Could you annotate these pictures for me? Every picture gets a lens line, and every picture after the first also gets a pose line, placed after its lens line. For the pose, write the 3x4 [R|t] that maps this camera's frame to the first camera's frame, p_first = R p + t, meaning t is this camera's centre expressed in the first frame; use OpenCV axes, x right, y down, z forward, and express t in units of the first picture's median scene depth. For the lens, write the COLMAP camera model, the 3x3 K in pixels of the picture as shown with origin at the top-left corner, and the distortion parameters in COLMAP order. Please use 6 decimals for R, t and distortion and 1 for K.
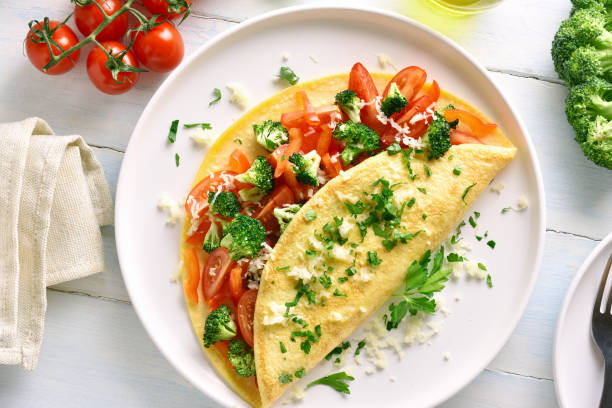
lens RADIAL K [[1052.1, 0, 306.0], [0, 1052.1, 204.0], [0, 0, 1]] dist [0.013453, -0.139903]
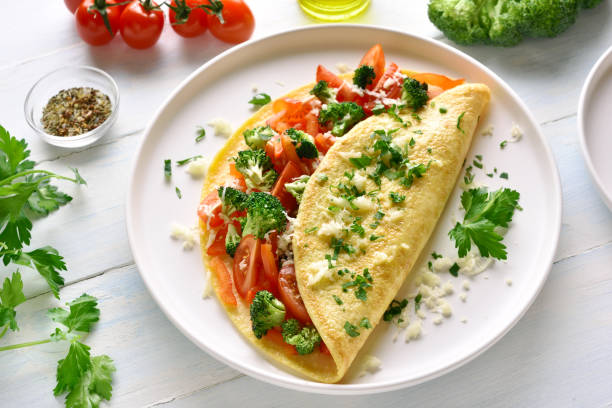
lens RADIAL K [[1052.1, 0, 306.0], [0, 1052.1, 204.0], [0, 0, 1]] dist [0.013453, -0.139903]
pose [[0.952394, -0.271513, 0.138659, -0.153019], [0.302892, 0.790963, -0.531633, 0.549778], [0.034672, 0.548323, 0.835548, 0.181059]]
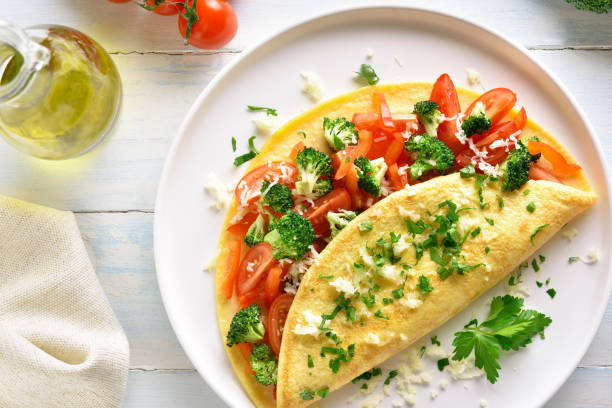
lens RADIAL K [[1052.1, 0, 306.0], [0, 1052.1, 204.0], [0, 0, 1]] dist [0.013453, -0.139903]
pose [[0.983076, 0.181792, -0.022641, -0.029907], [-0.182256, 0.983038, -0.020468, 0.020171], [0.018536, 0.024248, 0.999534, 0.073889]]
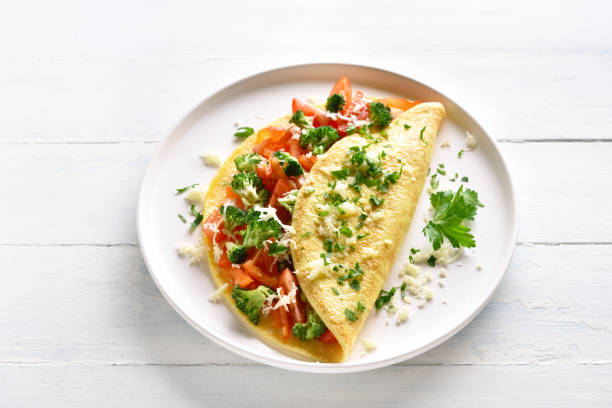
lens RADIAL K [[1052.1, 0, 306.0], [0, 1052.1, 204.0], [0, 0, 1]] dist [0.013453, -0.139903]
pose [[0.915228, -0.336639, 0.221431, -0.253093], [0.401731, 0.719886, -0.566017, 0.657508], [0.031138, 0.606991, 0.794099, 0.105179]]
